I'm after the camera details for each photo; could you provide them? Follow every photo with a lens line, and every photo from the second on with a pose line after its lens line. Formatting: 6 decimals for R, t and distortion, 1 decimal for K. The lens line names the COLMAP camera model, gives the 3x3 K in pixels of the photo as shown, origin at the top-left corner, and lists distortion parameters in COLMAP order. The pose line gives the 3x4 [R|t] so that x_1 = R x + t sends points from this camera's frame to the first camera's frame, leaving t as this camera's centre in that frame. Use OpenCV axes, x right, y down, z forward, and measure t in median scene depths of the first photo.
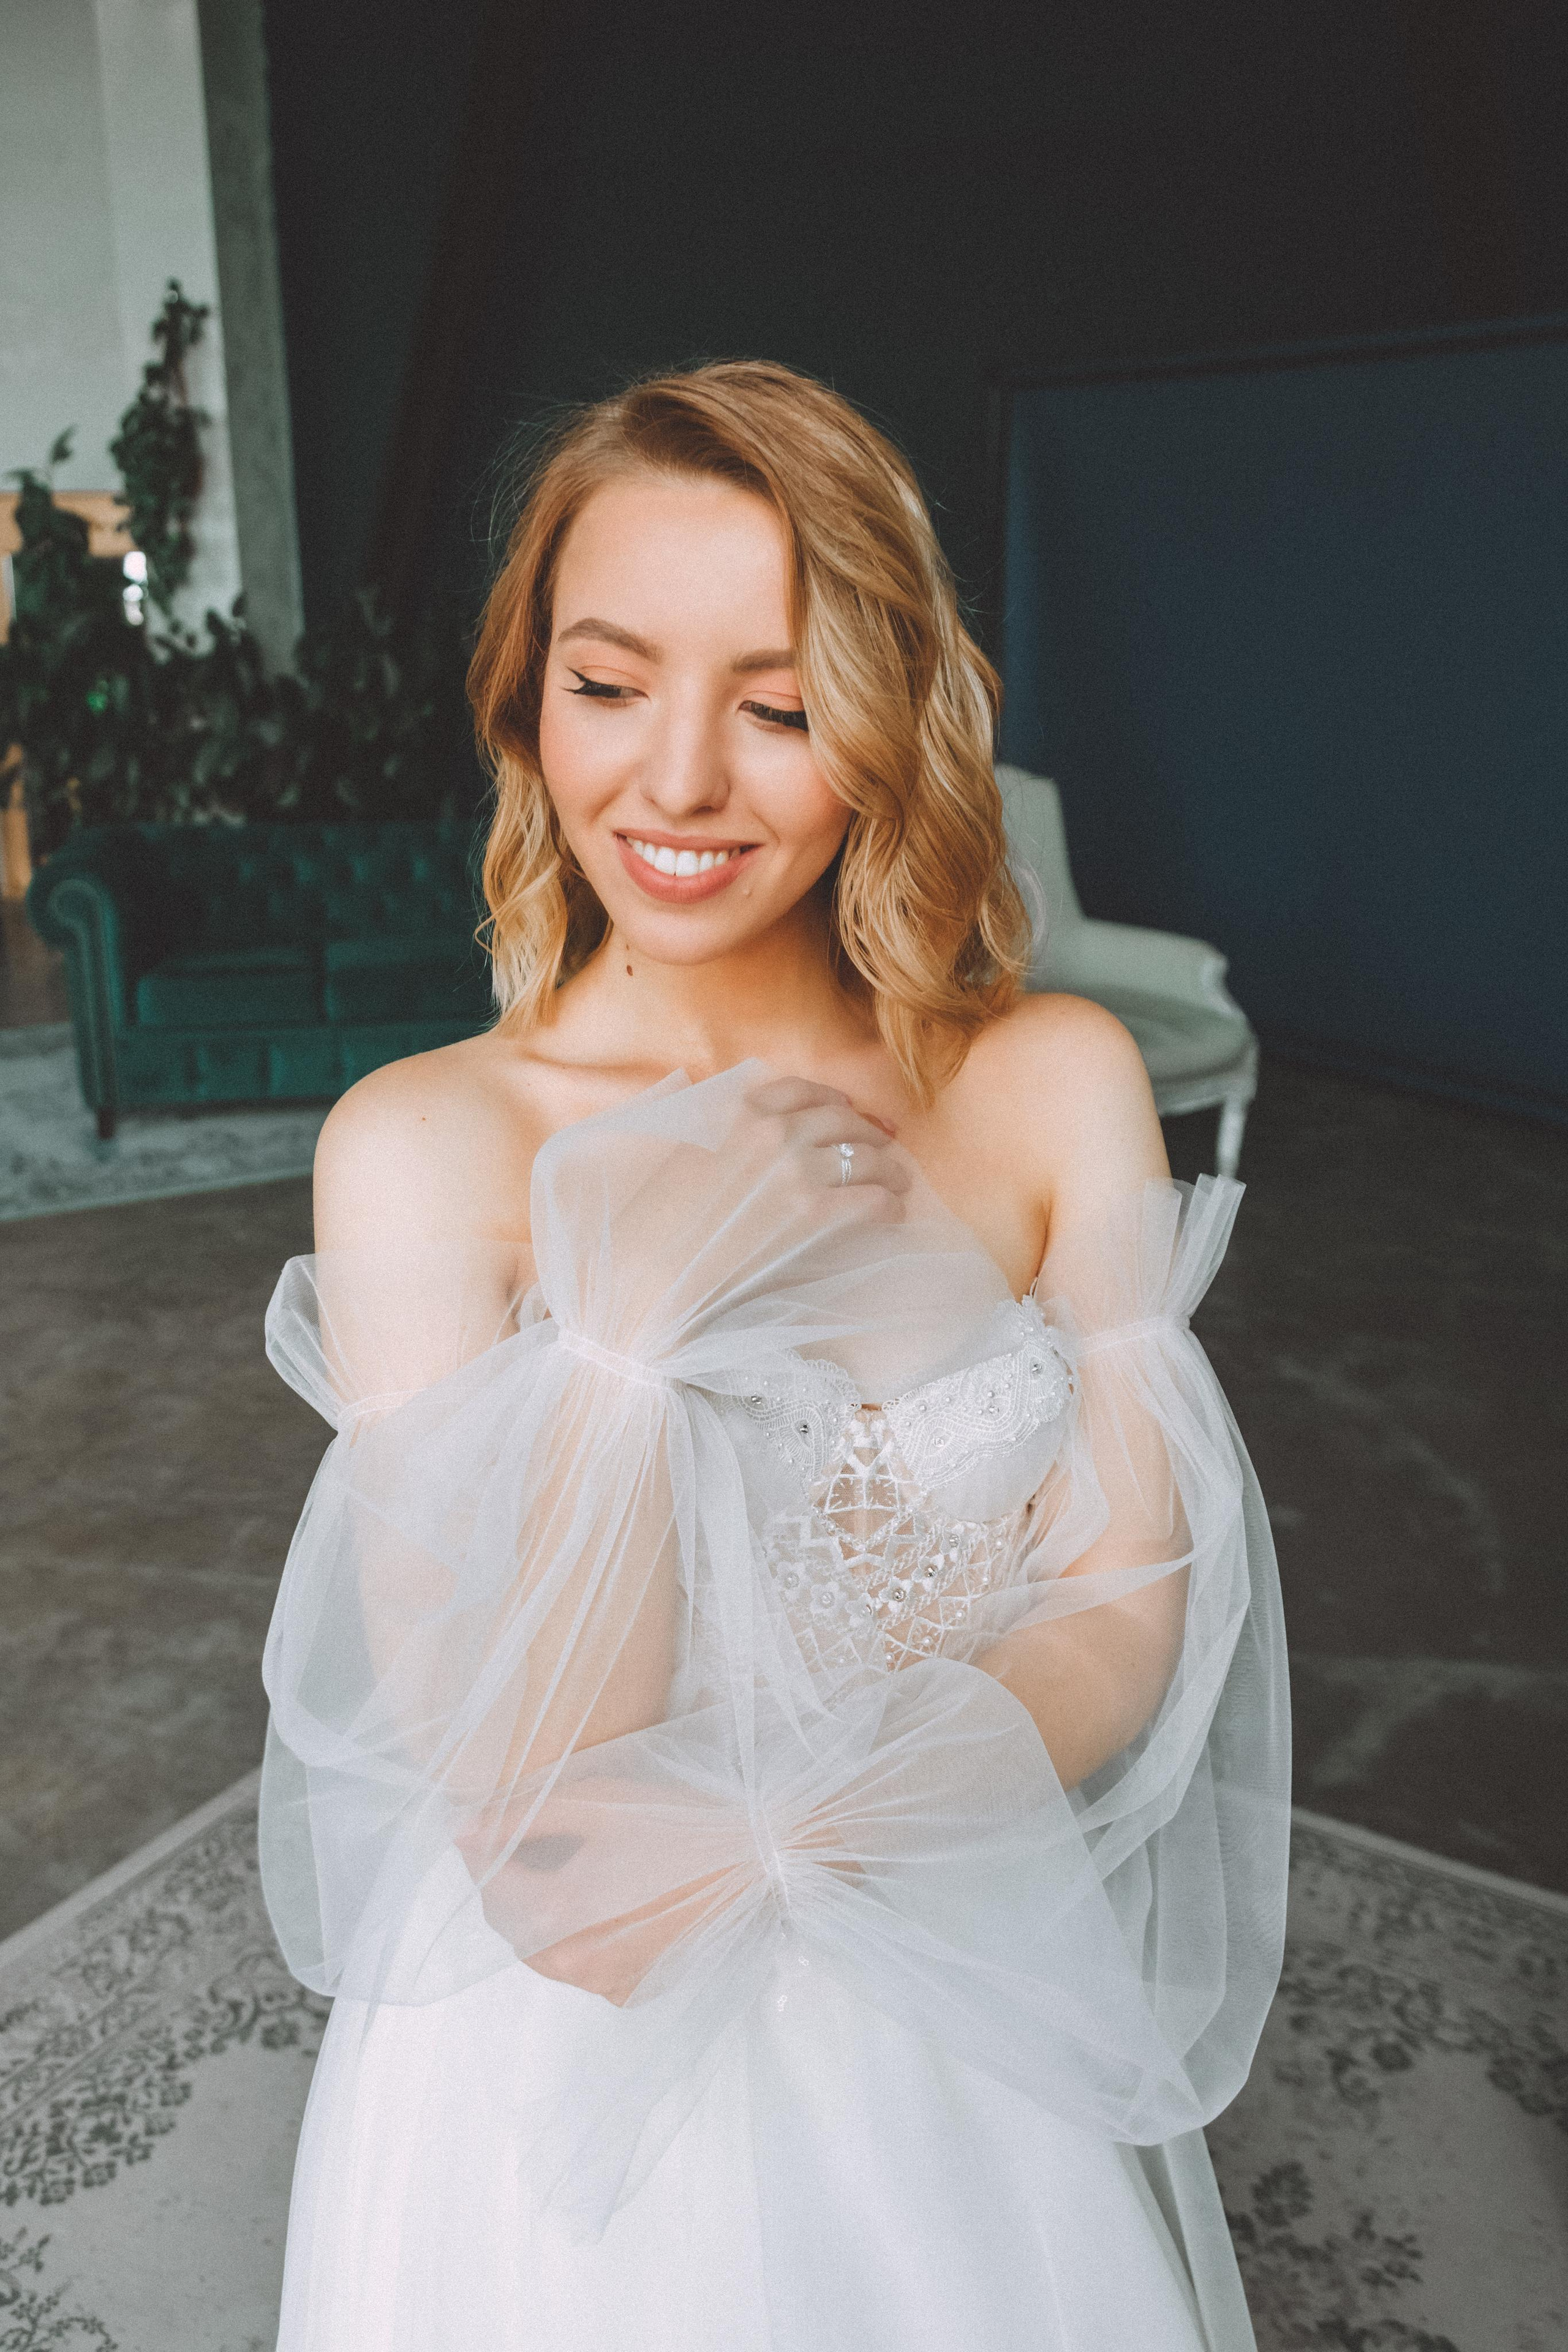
lens RADIAL K [[1876.7, 0, 782.4], [0, 1876.7, 1167.7], [0, 0, 1]] dist [0.001170, -0.011345]
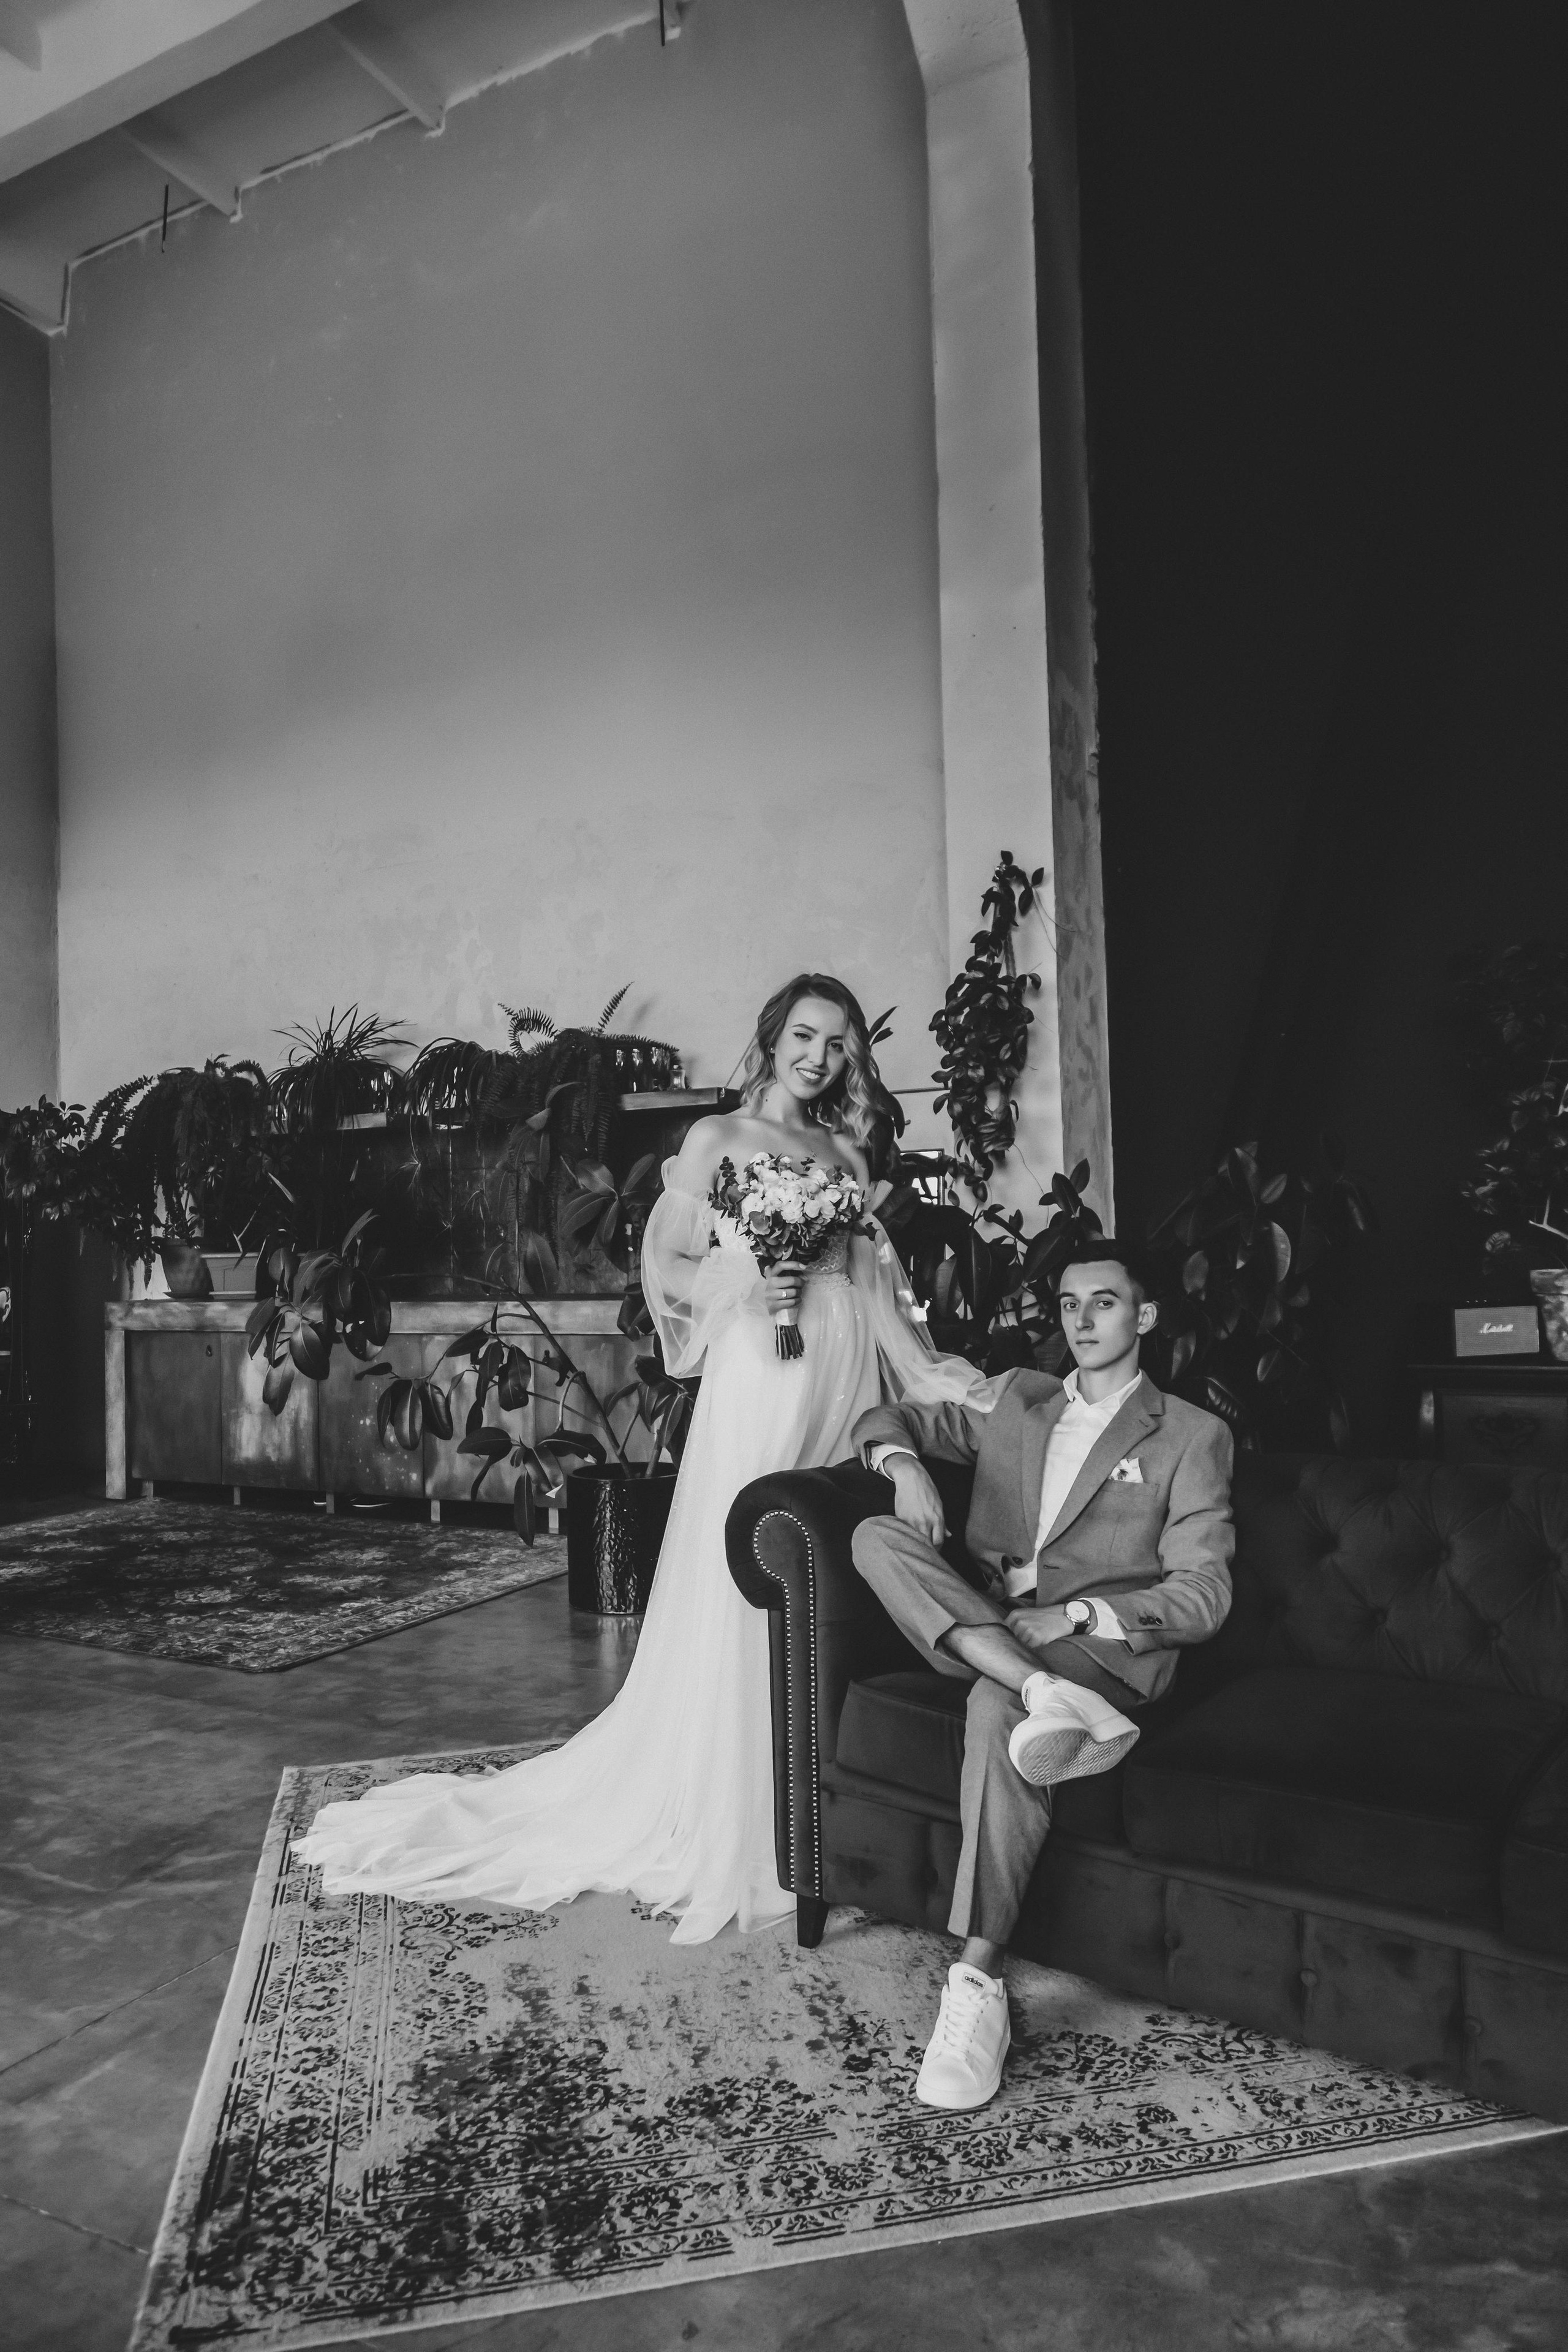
lens RADIAL K [[1544.2, 0, 770.5], [0, 1544.2, 1184.1], [0, 0, 1]] dist [-0.006521, -0.000140]
pose [[0.937451, -0.044016, -0.345324, -0.178357], [-0.078603, 0.939593, -0.333148, -0.057836], [0.339127, 0.339453, 0.877362, 0.350418]]
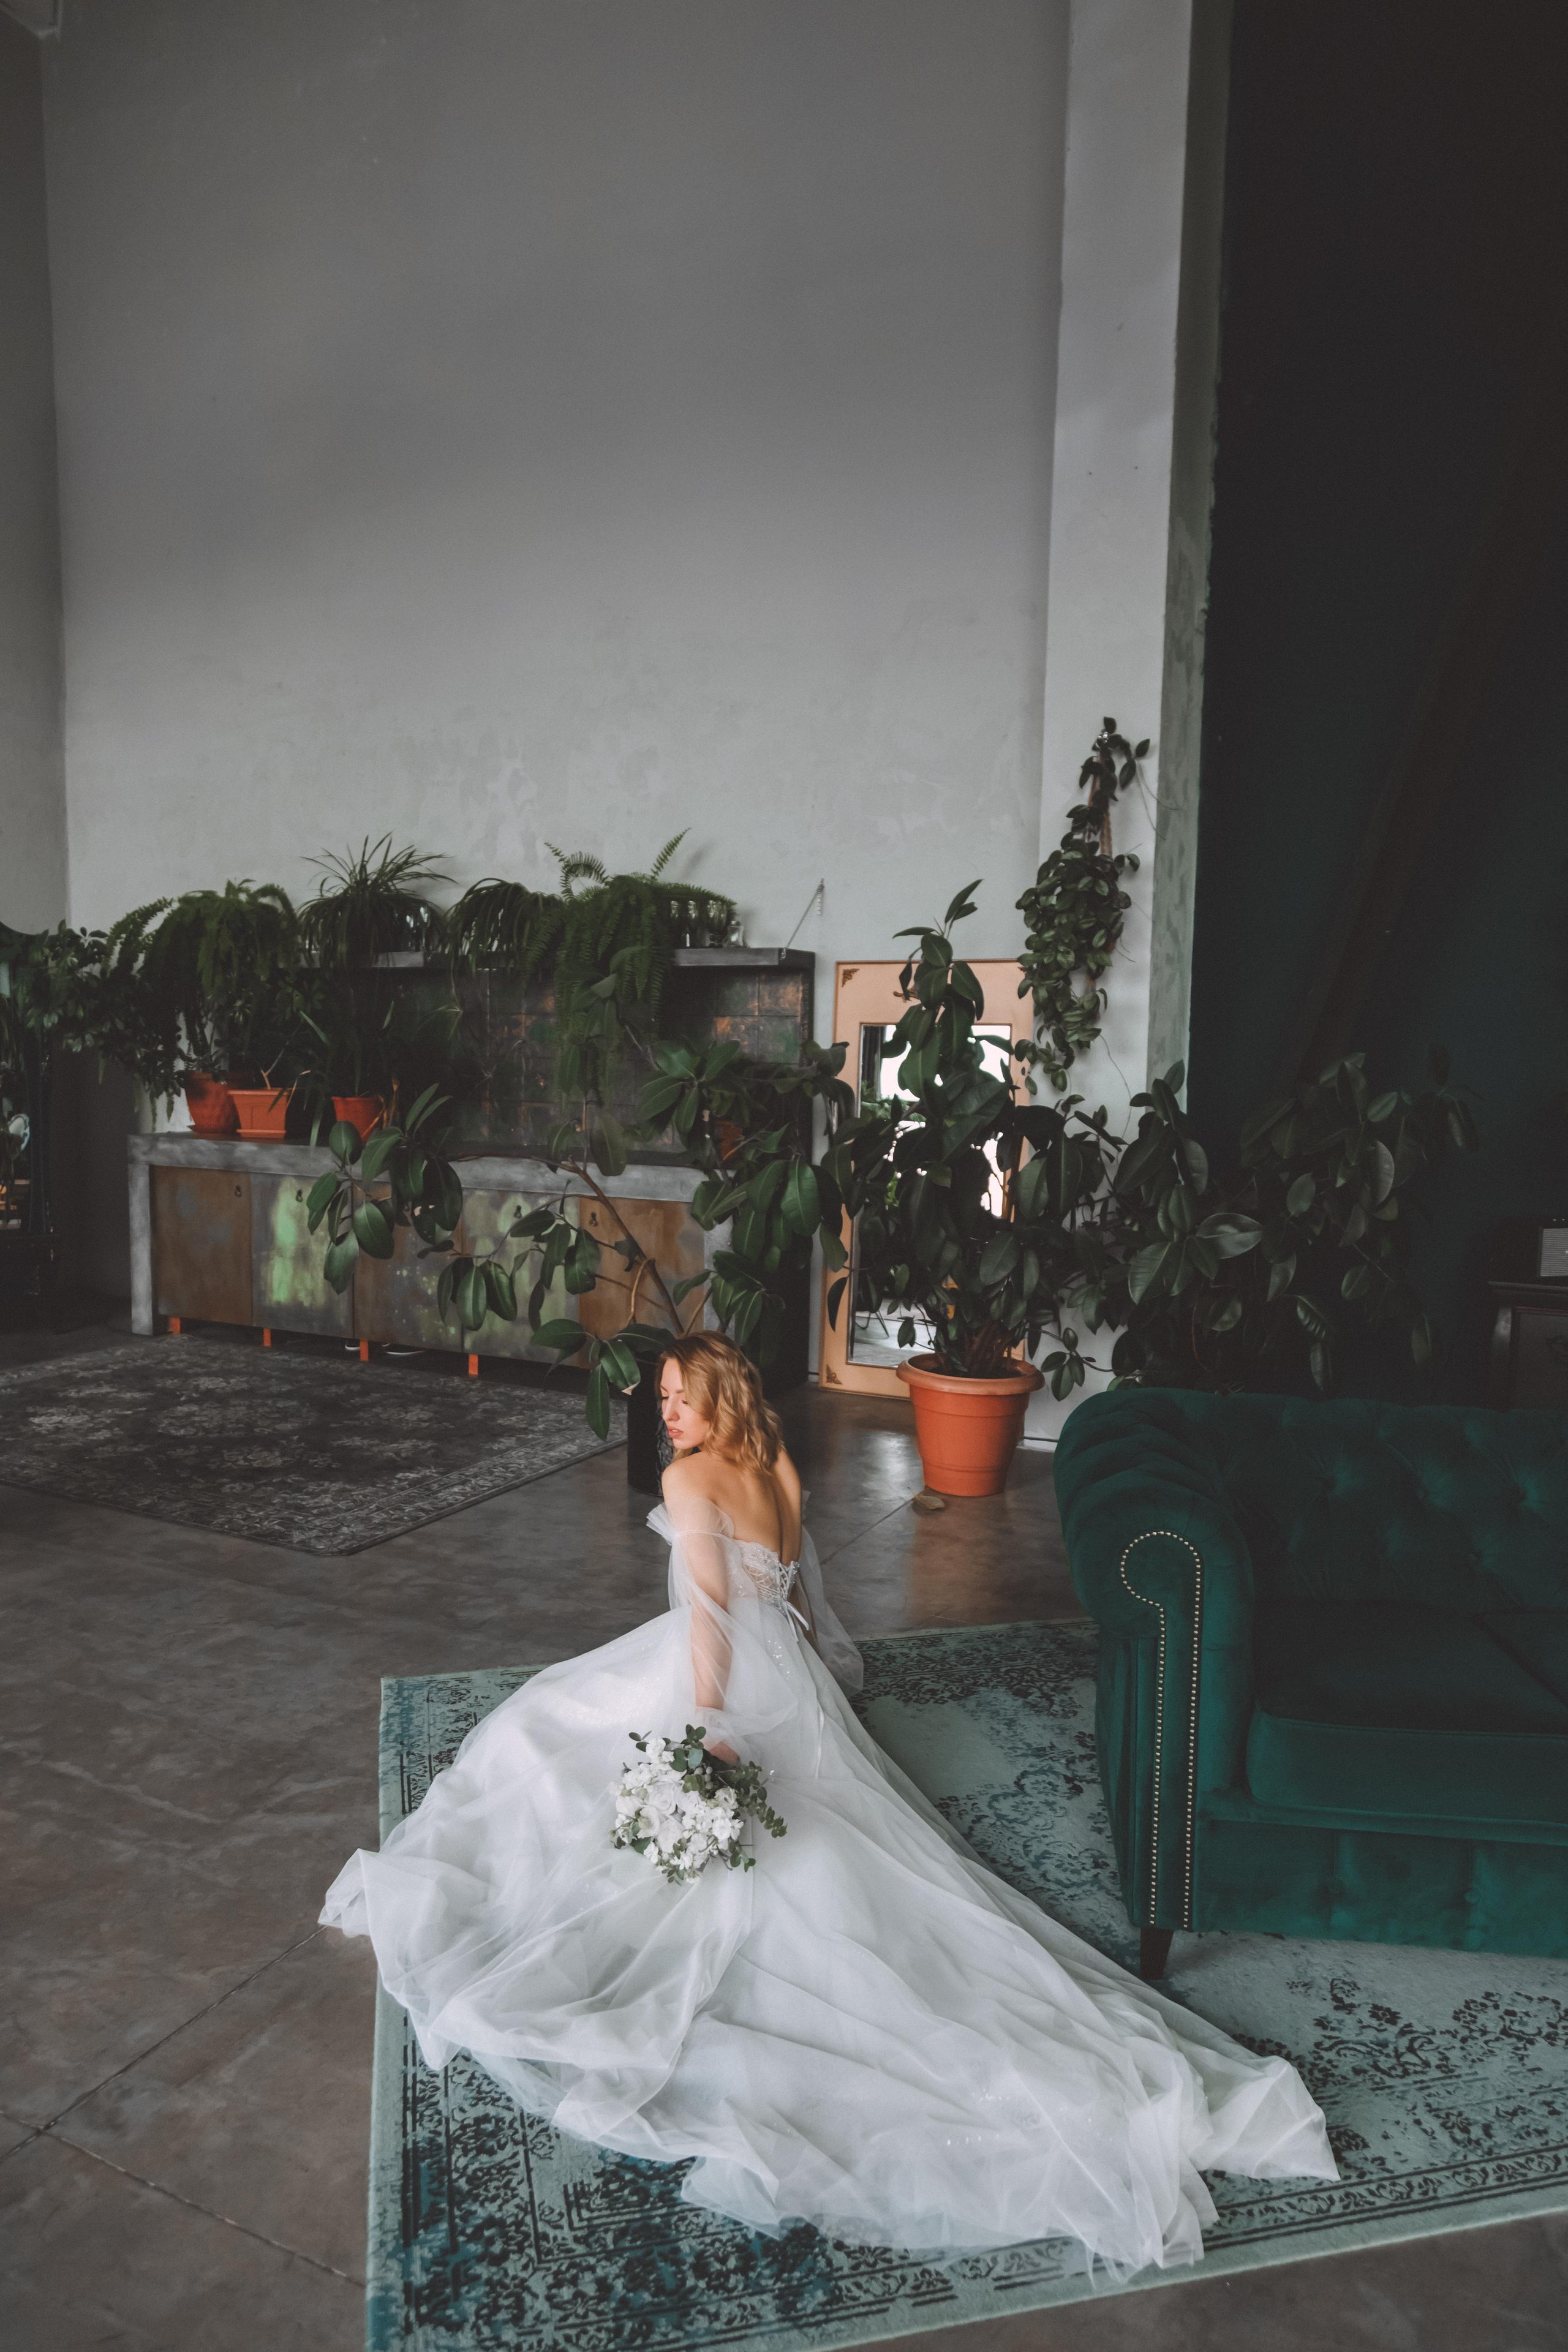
lens RADIAL K [[1544.2, 0, 787.6], [0, 1544.2, 1193.2], [0, 0, 1]] dist [-0.006521, -0.000140]
pose [[0.946451, 0.039276, -0.320450, -0.227857], [-0.111479, 0.971280, -0.210208, -0.093239], [0.302991, 0.234675, 0.923647, 0.346842]]
